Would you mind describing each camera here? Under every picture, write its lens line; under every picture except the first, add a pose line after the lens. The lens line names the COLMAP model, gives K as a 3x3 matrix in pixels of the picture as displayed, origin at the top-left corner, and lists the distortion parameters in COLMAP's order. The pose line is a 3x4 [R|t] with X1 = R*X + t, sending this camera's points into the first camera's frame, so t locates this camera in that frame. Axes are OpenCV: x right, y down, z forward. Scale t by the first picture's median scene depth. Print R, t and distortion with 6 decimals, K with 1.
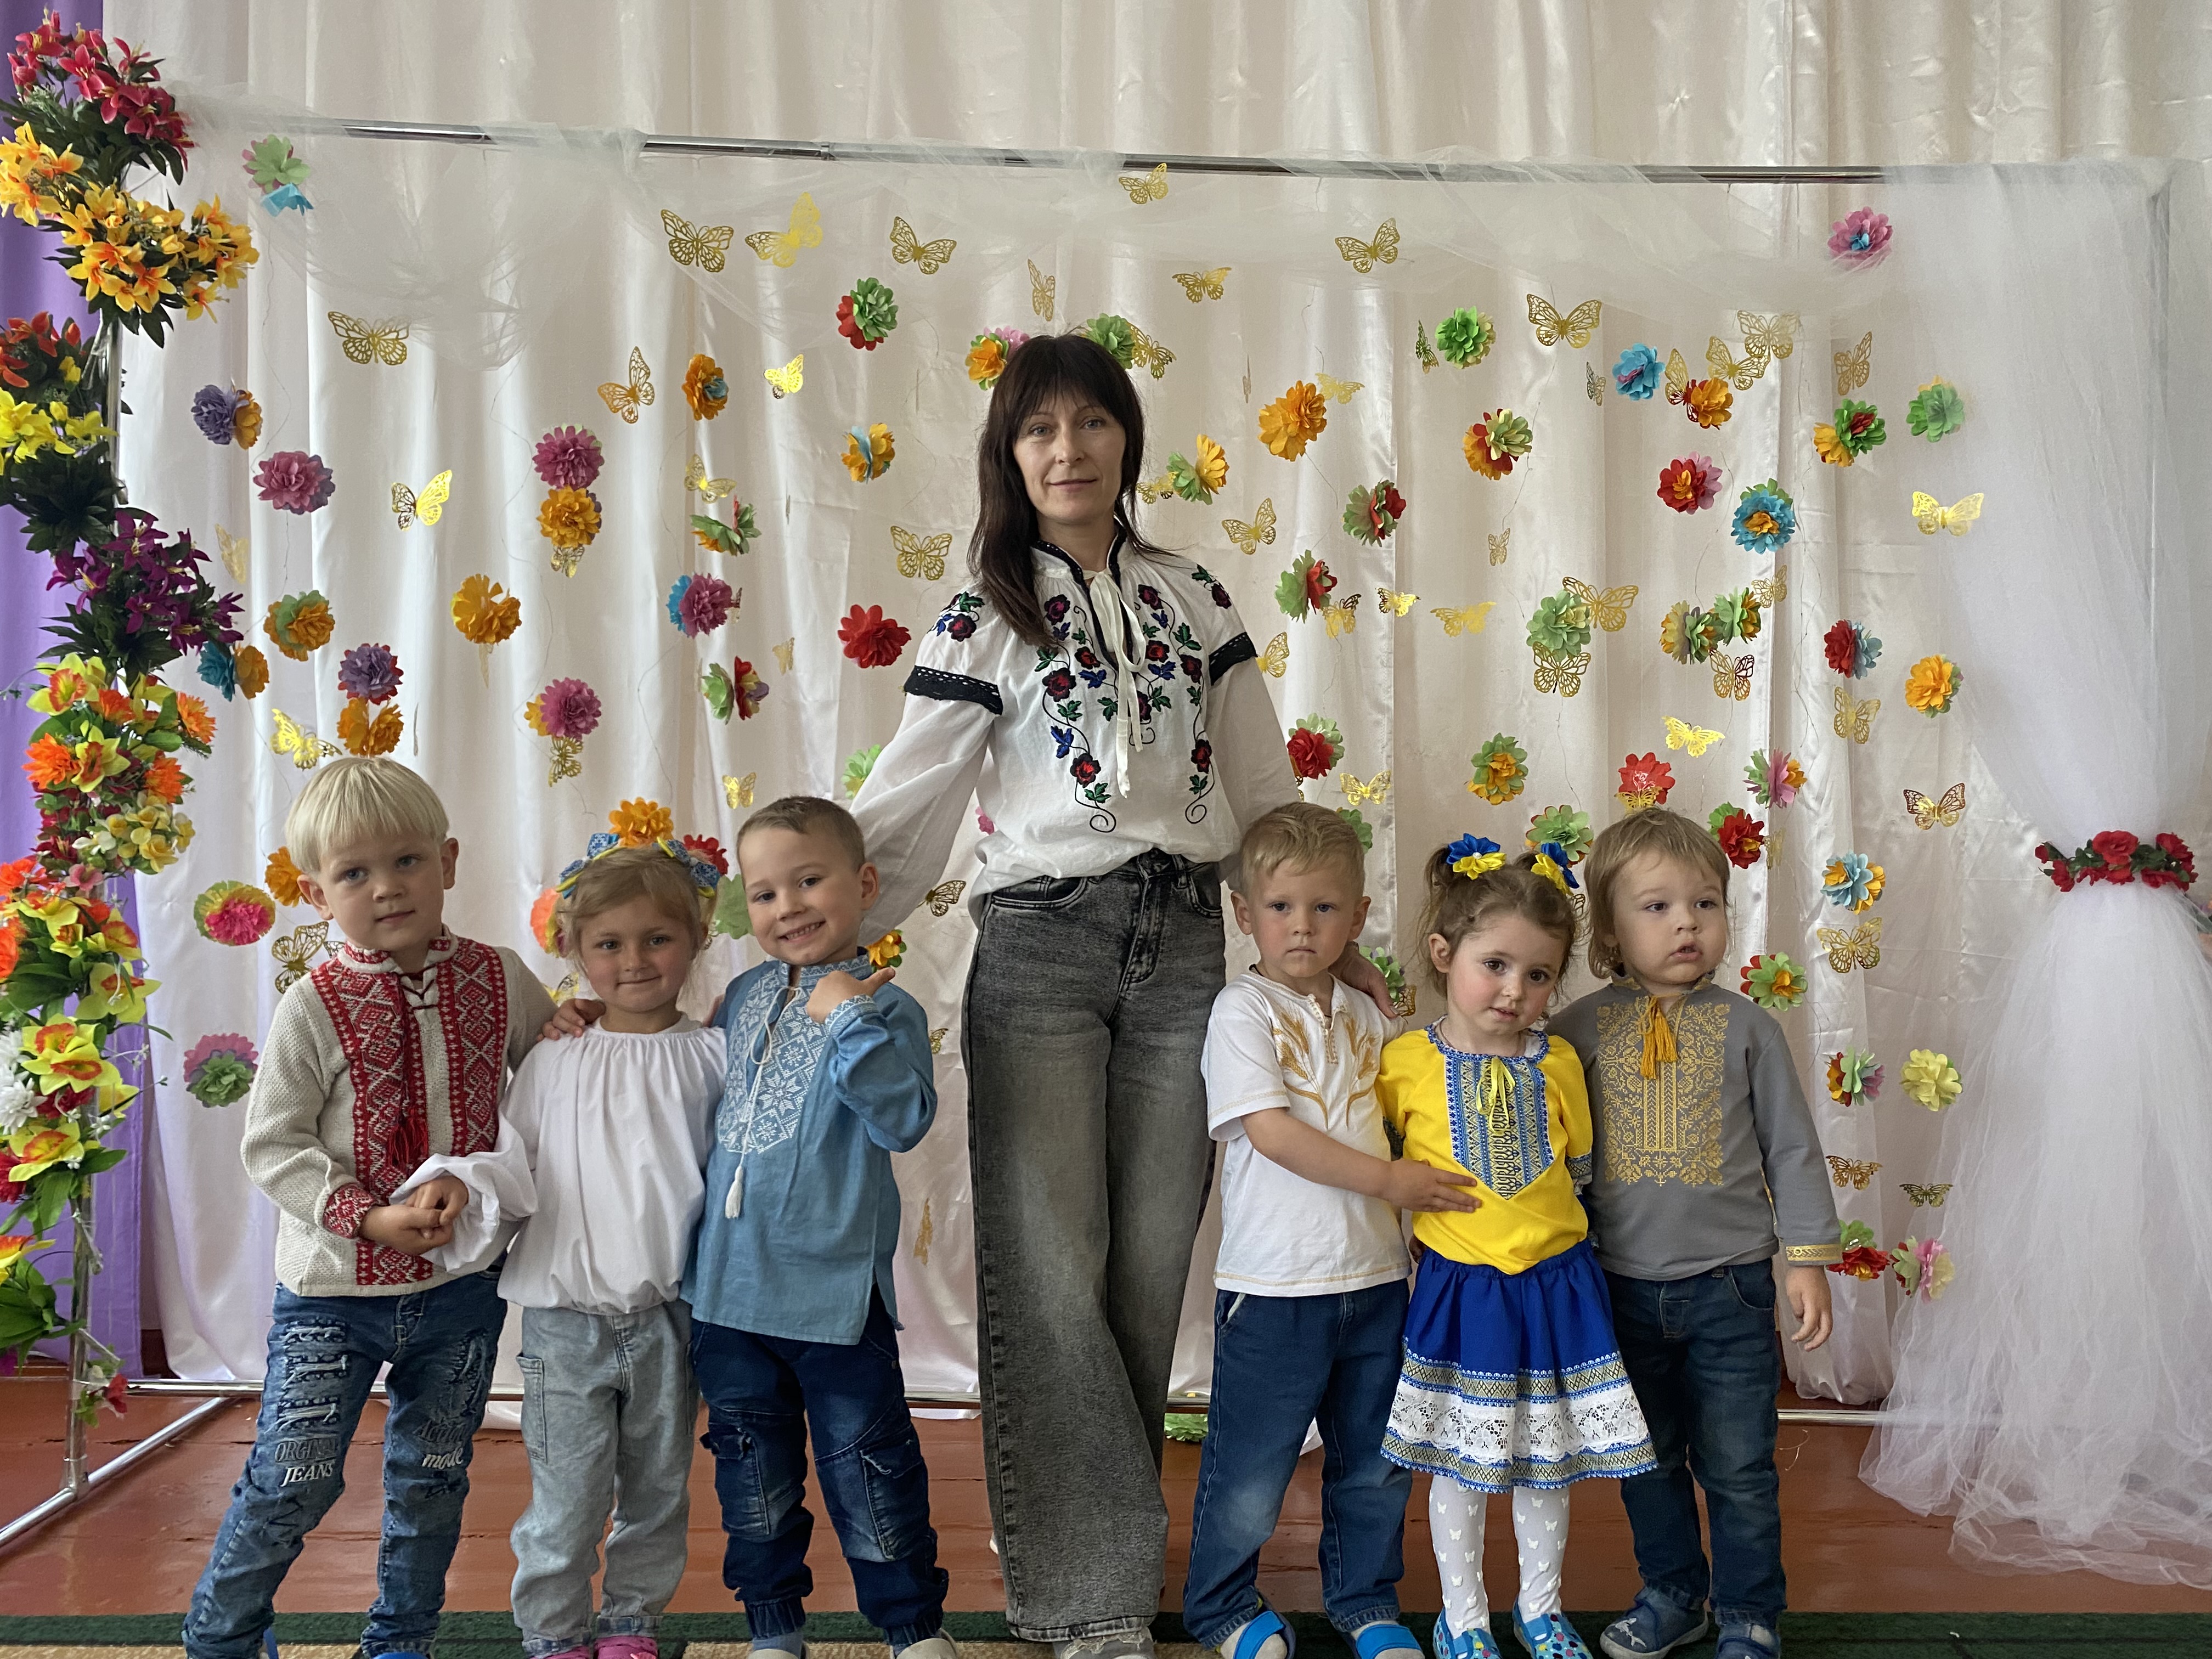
lens RADIAL K [[1670.3, 0, 1118.2], [0, 1670.3, 828.5], [0, 0, 1]] dist [-0.035135, 0.016184]
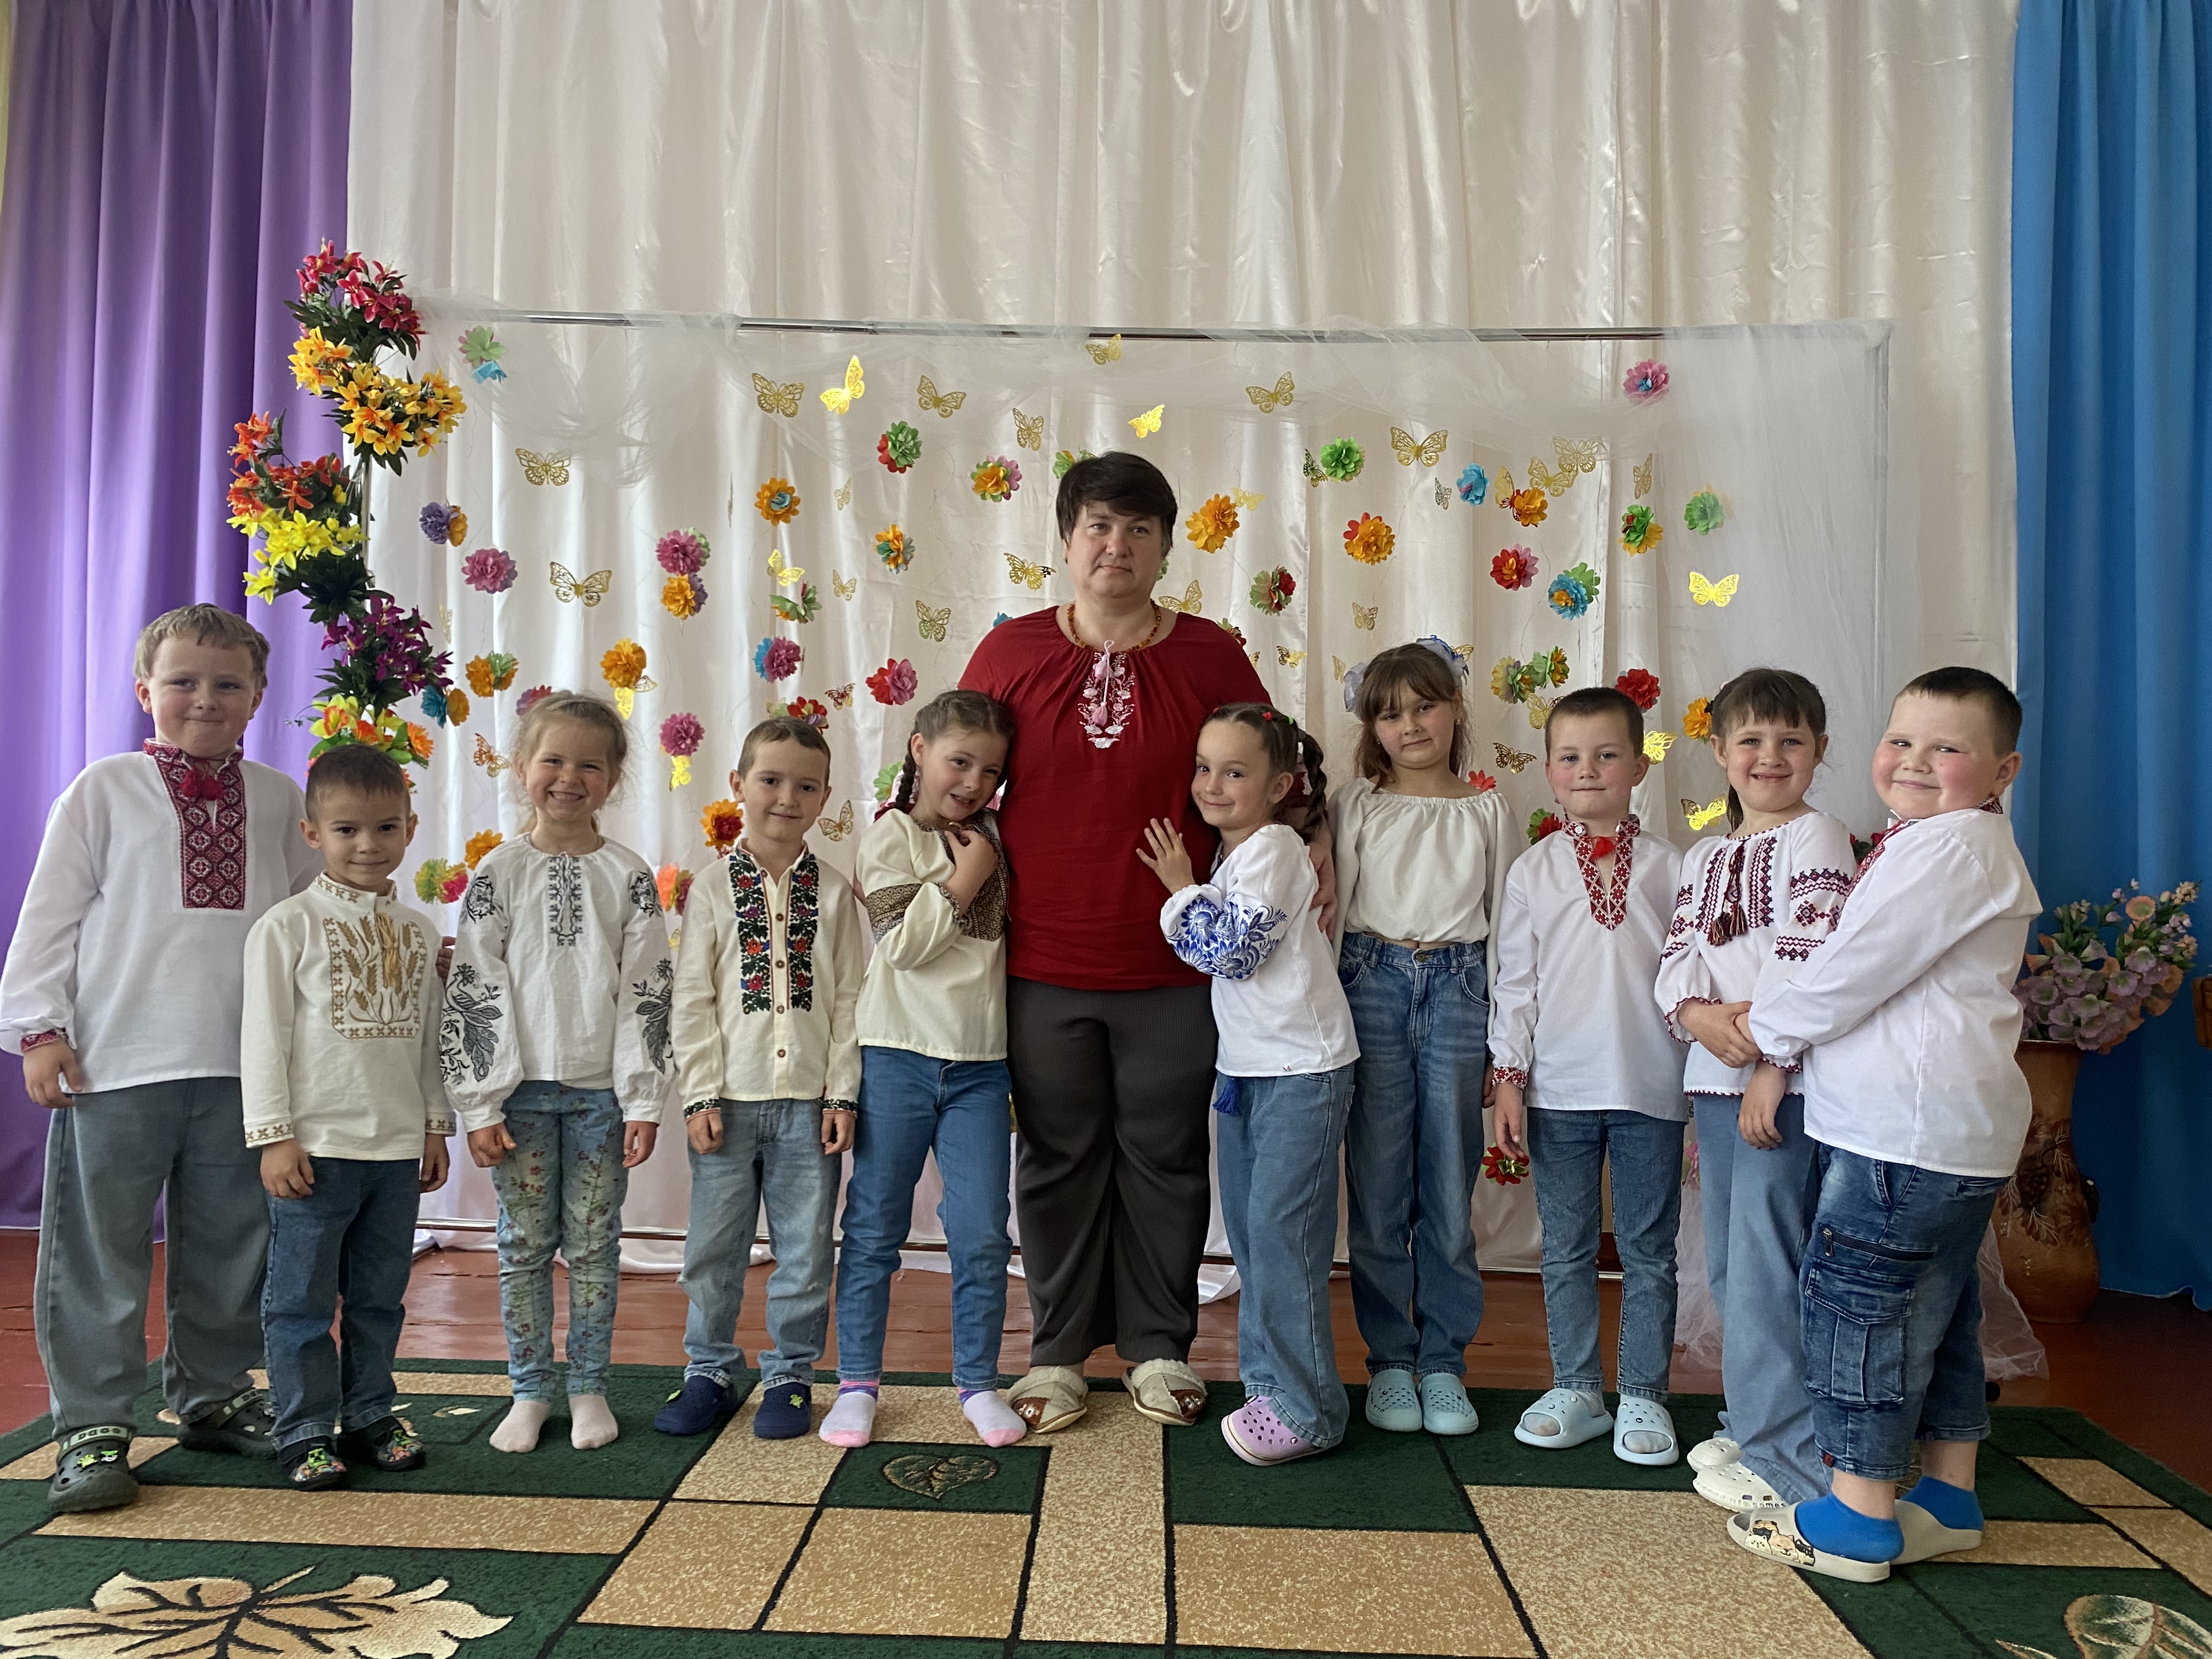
lens RADIAL K [[1670.3, 0, 1099.0], [0, 1670.3, 829.8], [0, 0, 1]] dist [-0.035135, 0.016184]
pose [[0.997614, 0.007419, -0.068634, 0.108414], [-0.008521, 0.999839, -0.015769, 0.025189], [0.068506, 0.016316, 0.997517, -0.348359]]
